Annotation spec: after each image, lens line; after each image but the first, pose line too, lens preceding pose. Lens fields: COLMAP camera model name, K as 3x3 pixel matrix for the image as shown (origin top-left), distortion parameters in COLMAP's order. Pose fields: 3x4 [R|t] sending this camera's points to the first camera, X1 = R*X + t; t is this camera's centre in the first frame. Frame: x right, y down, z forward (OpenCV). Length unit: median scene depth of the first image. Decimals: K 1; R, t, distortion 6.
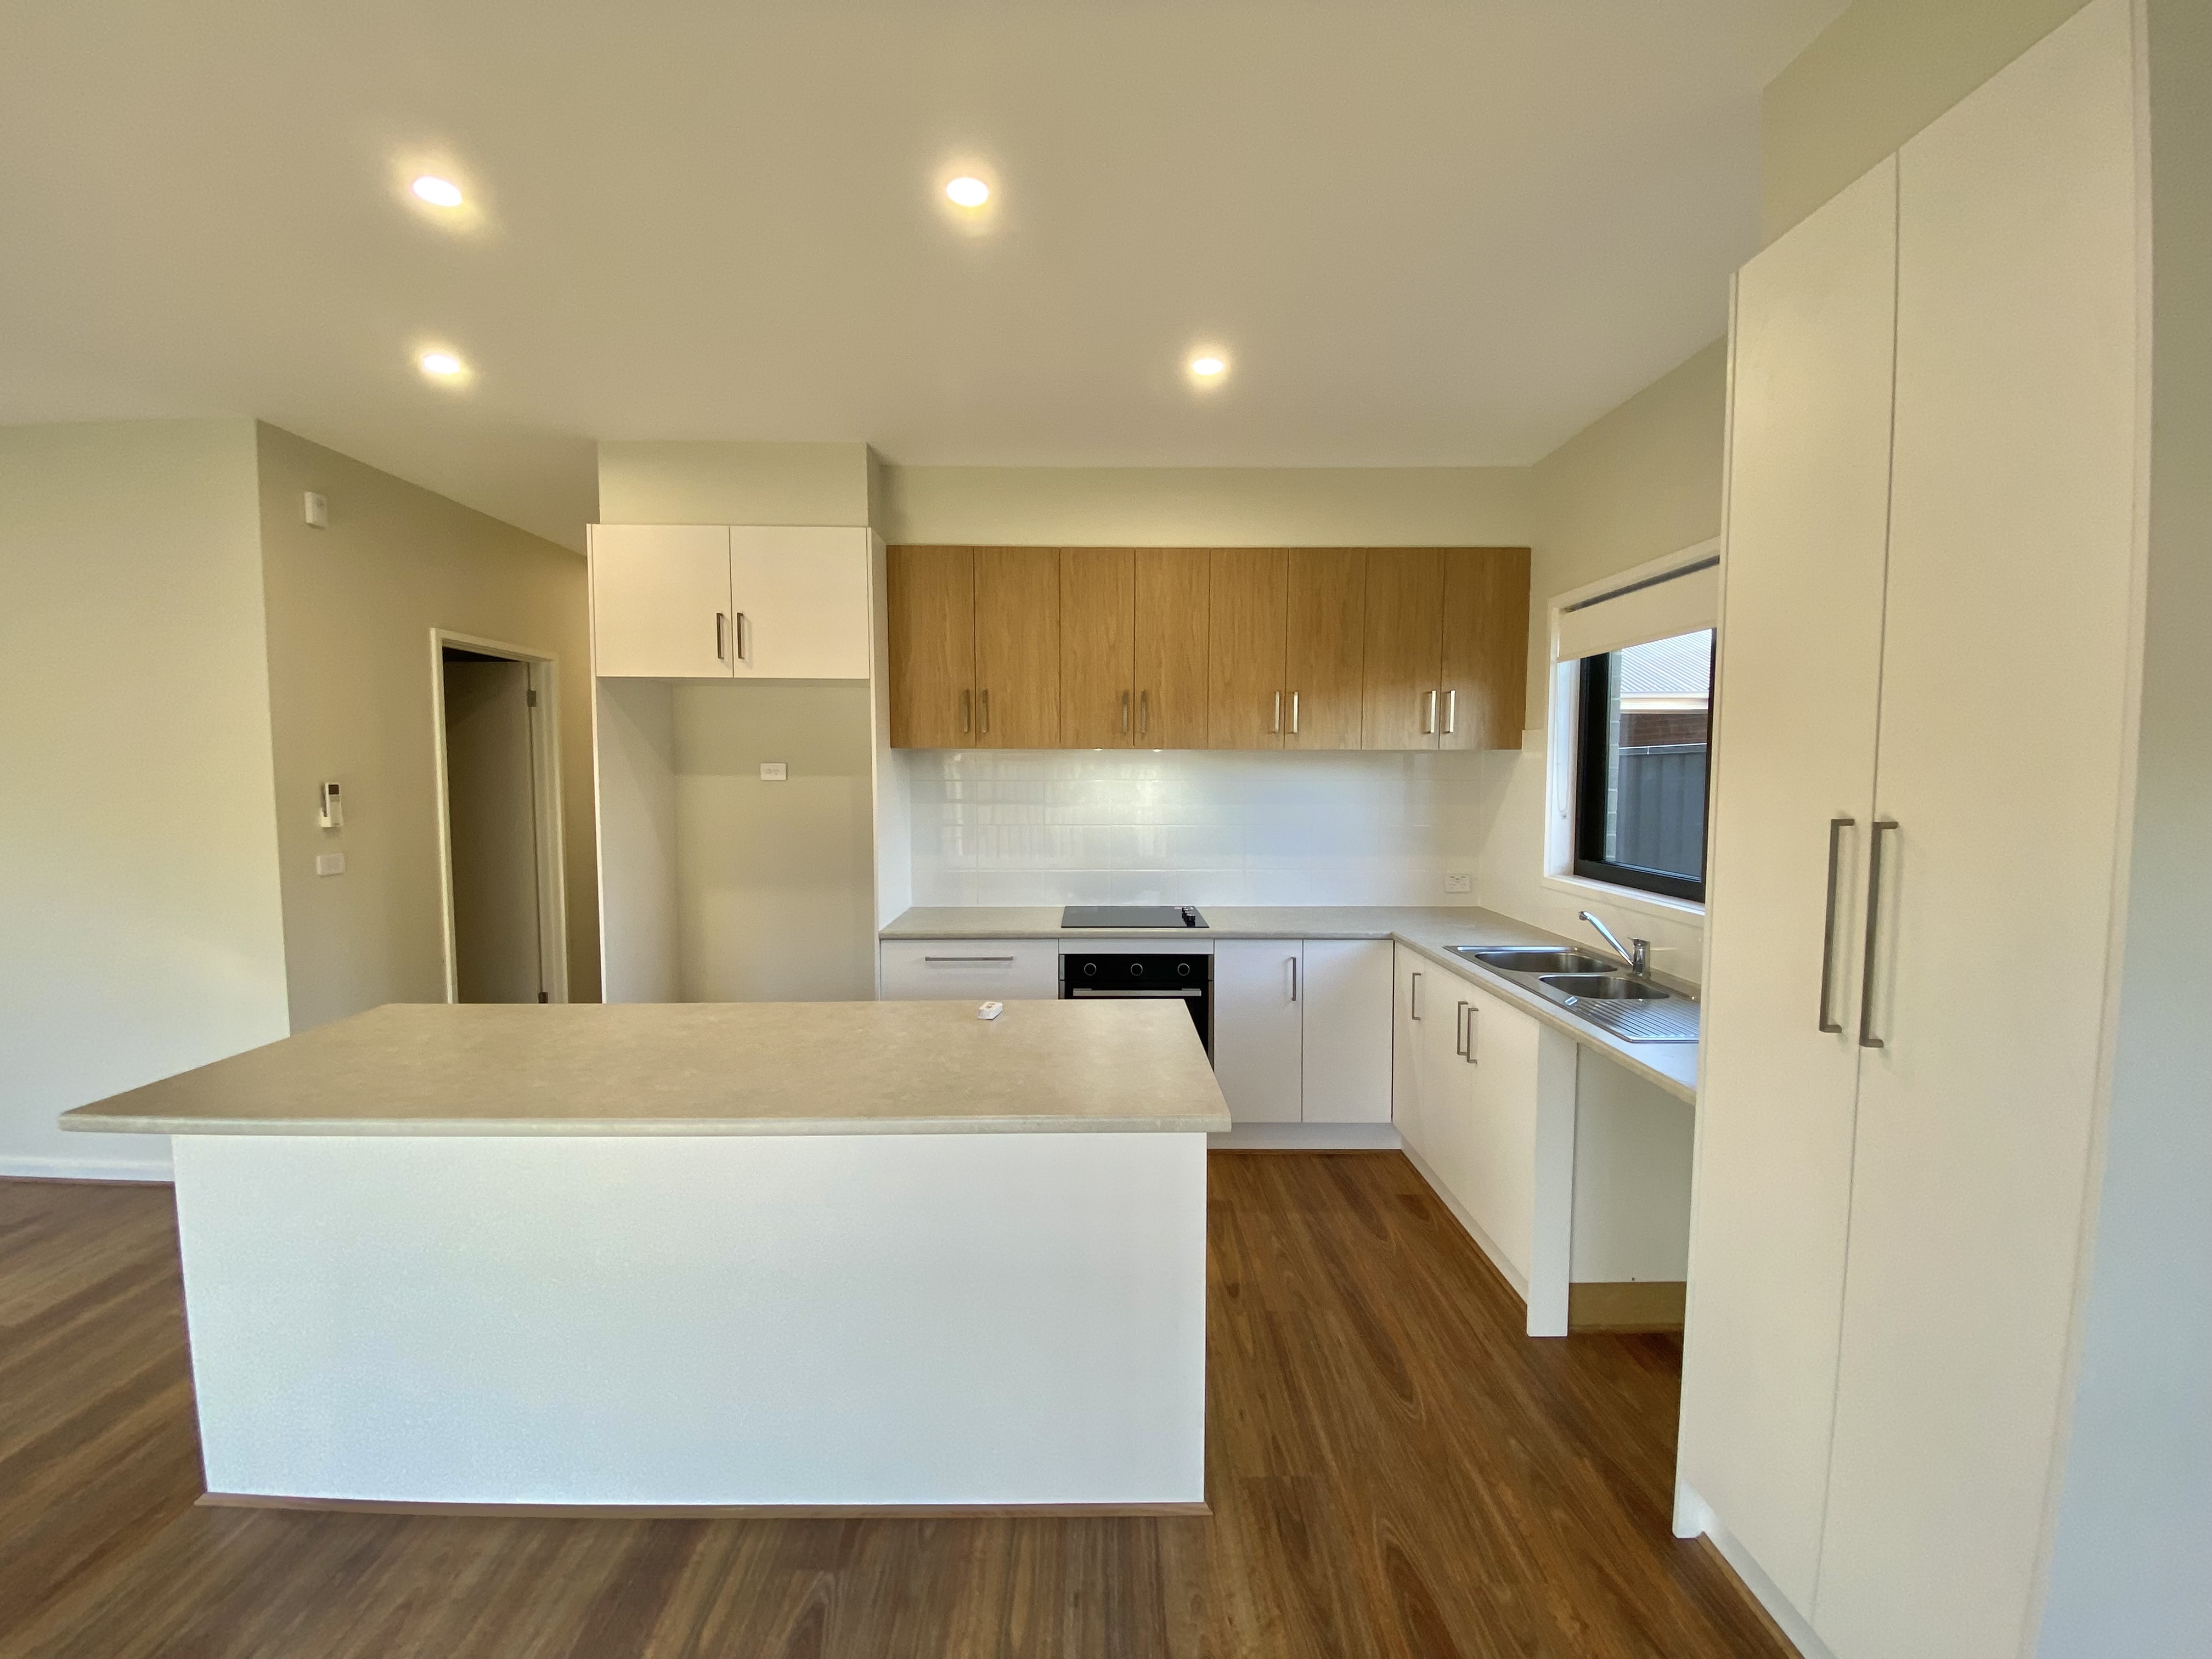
lens RADIAL K [[882.4, 0, 1106.0], [0, 882.4, 829.5], [0, 0, 1]] dist [0.018553, -0.018704]
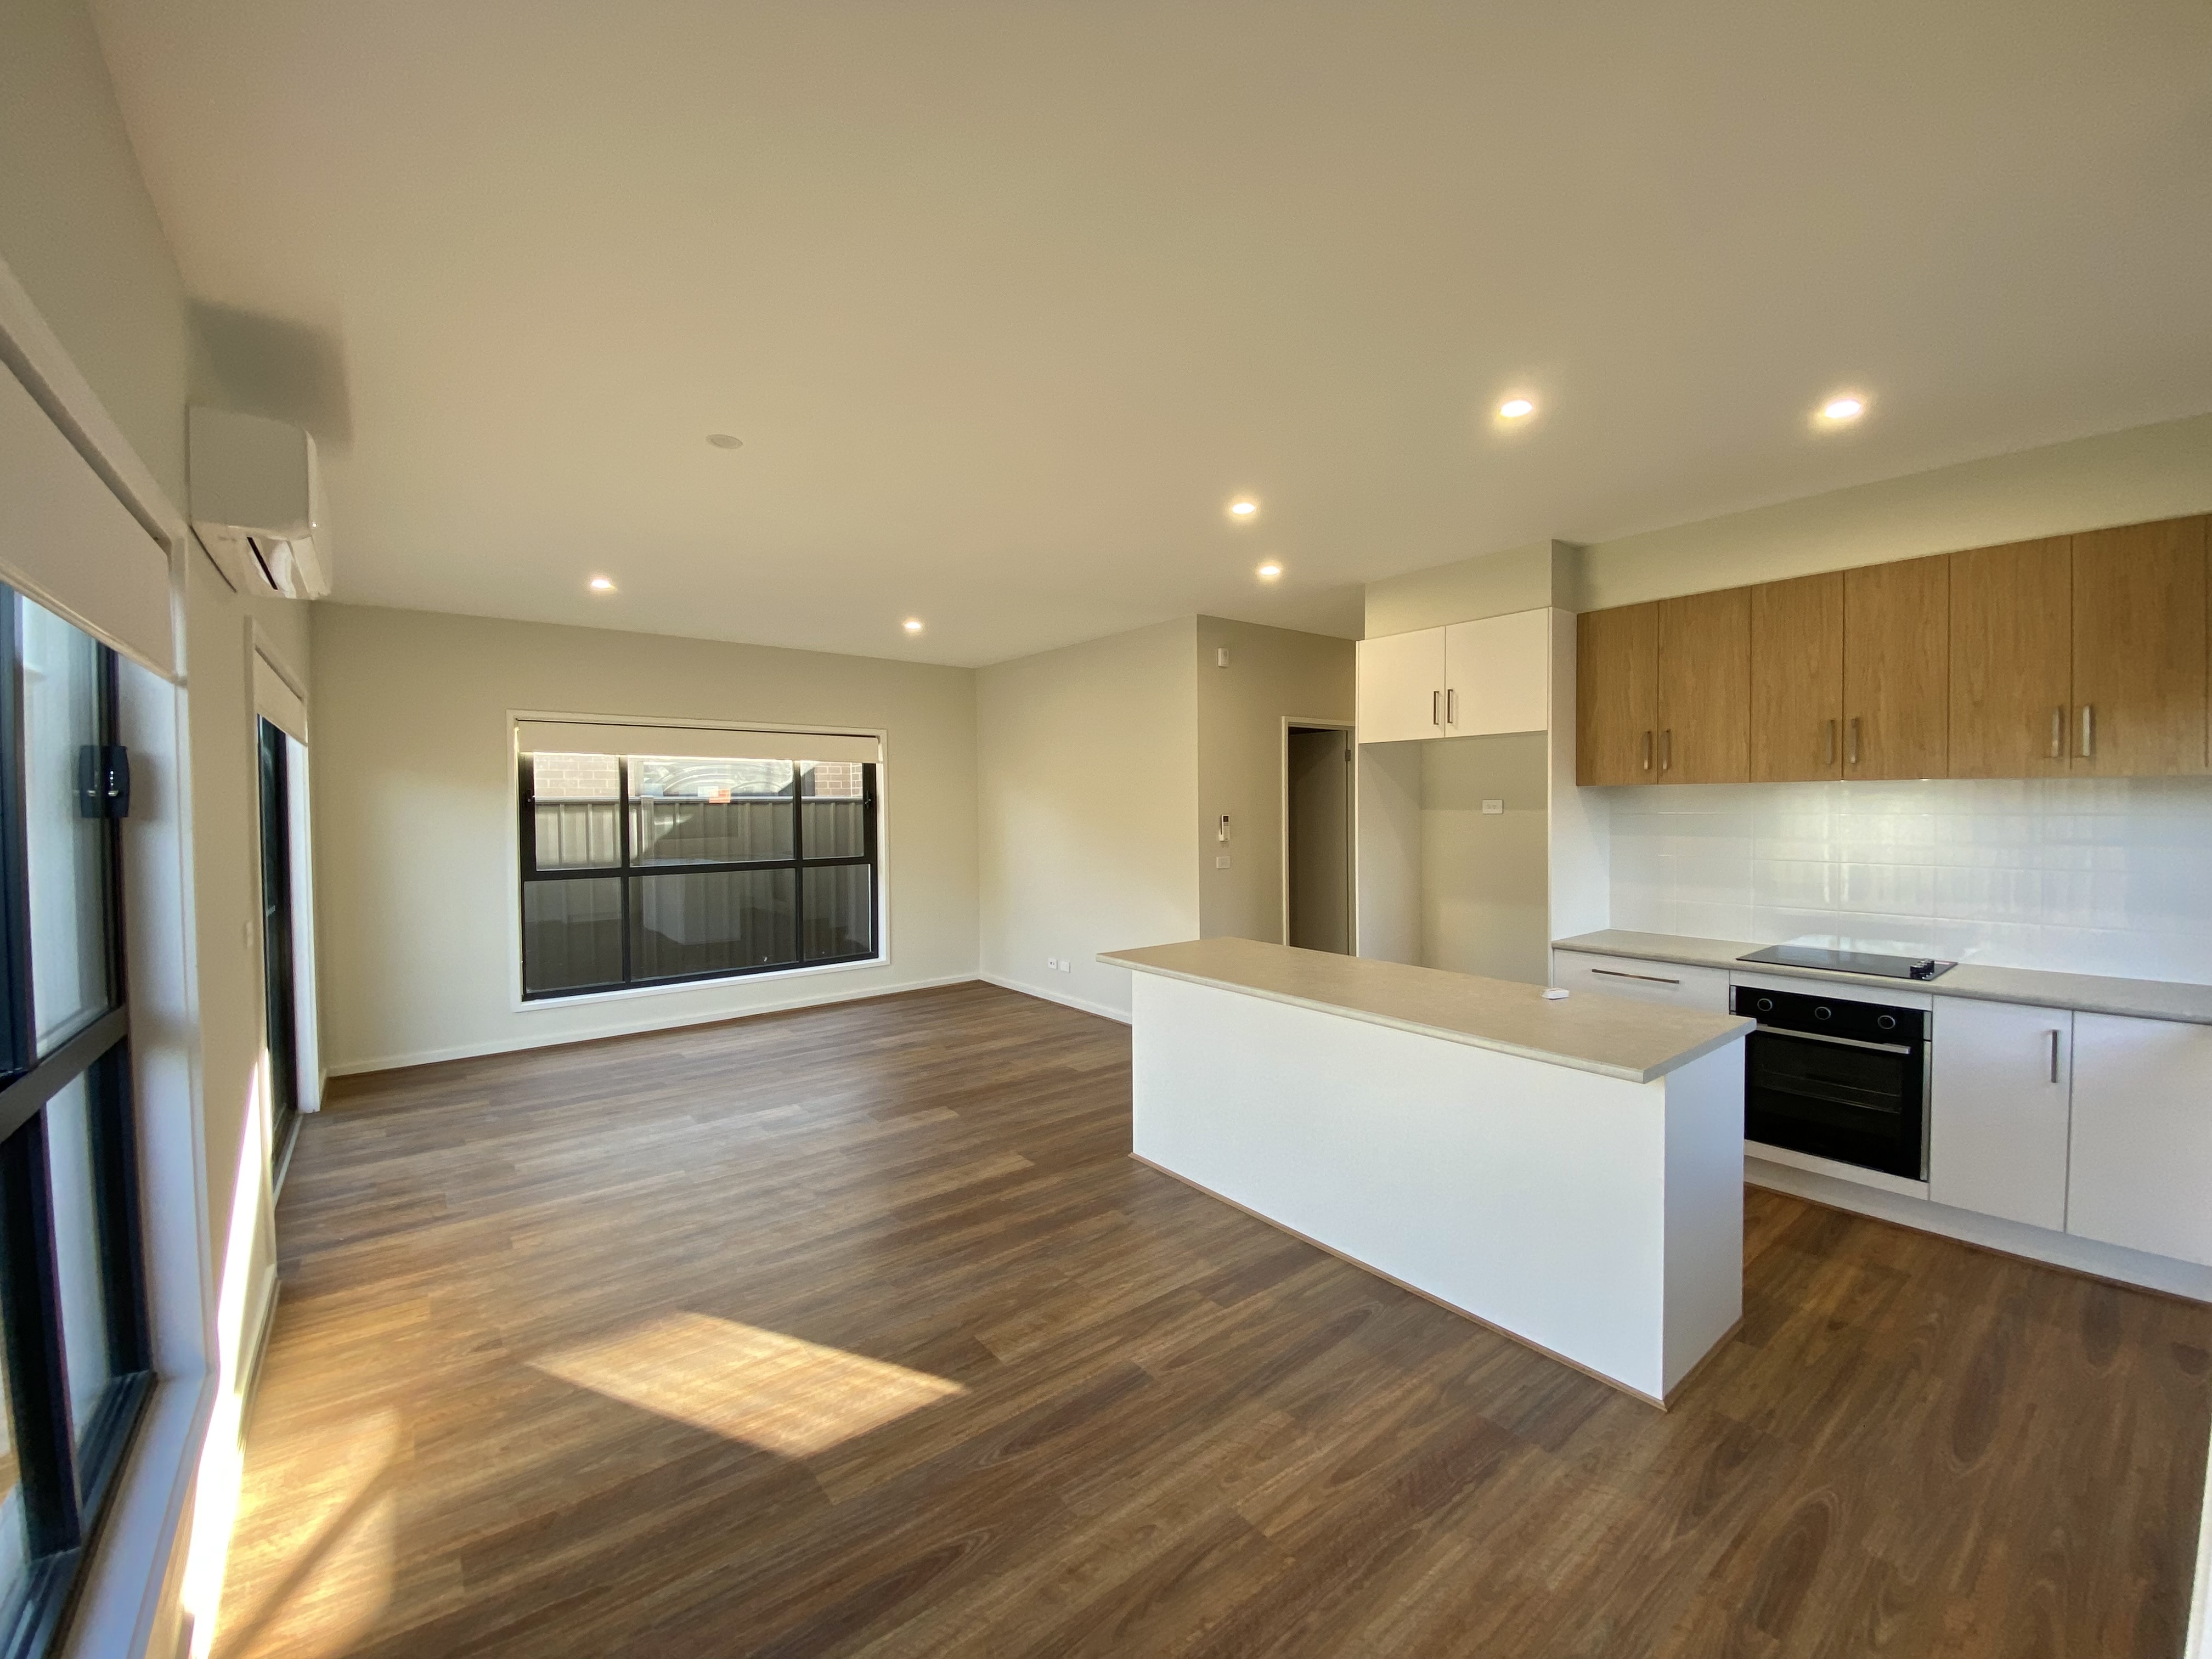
lens RADIAL K [[882.4, 0, 1106.0], [0, 882.4, 829.5], [0, 0, 1]] dist [0.018553, -0.018704]
pose [[0.610422, 0.015838, -0.791918, 0.315736], [-0.046256, 0.998807, -0.015680, 0.012375], [0.790724, 0.046203, 0.610427, -0.207342]]
